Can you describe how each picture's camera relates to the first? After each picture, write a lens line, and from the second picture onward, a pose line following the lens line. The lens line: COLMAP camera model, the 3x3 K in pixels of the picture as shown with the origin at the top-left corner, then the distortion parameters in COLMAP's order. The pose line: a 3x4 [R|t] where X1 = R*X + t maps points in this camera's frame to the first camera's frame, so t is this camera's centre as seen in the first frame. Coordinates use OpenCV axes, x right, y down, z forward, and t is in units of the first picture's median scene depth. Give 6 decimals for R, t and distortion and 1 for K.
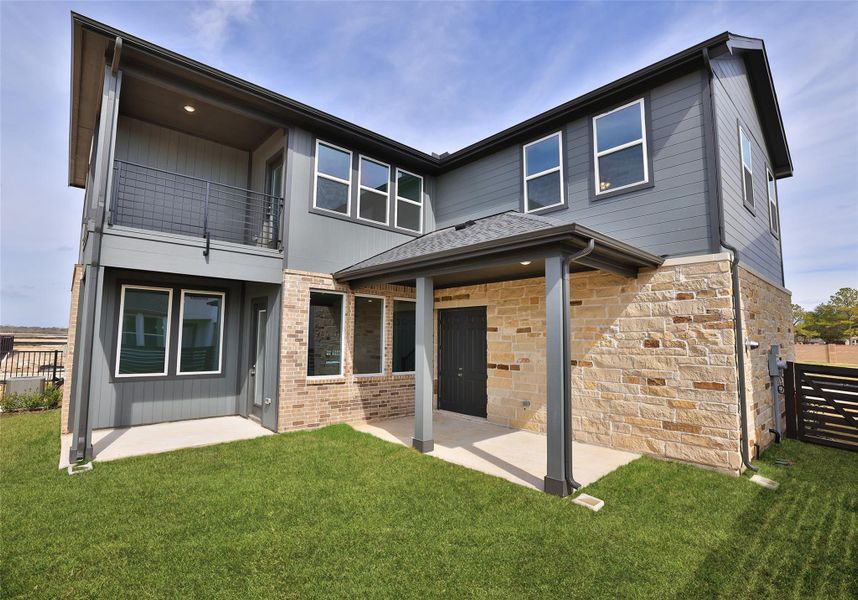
lens RADIAL K [[404.7, 0, 429.0], [0, 404.7, 300.0], [0, 0, 1]] dist [-0.000955, 0.000042]
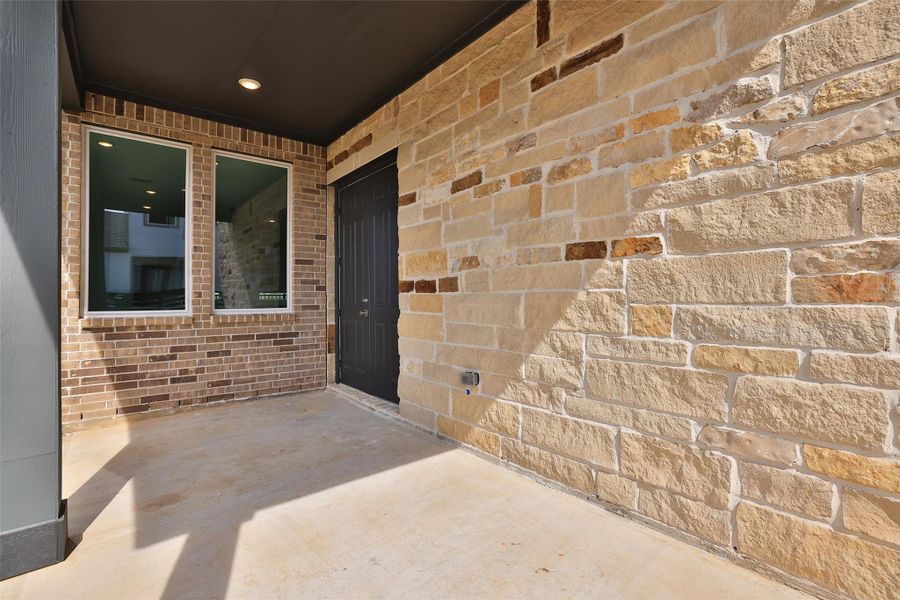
lens RADIAL K [[401.4, 0, 453.6], [0, 401.4, 290.2], [0, 0, 1]] dist [-0.003370, 0.000262]
pose [[0.997056, -0.022074, -0.073430, 0.242652], [0.027853, 0.996514, 0.078633, 0.140692], [0.071438, -0.080447, 0.994196, 0.613601]]
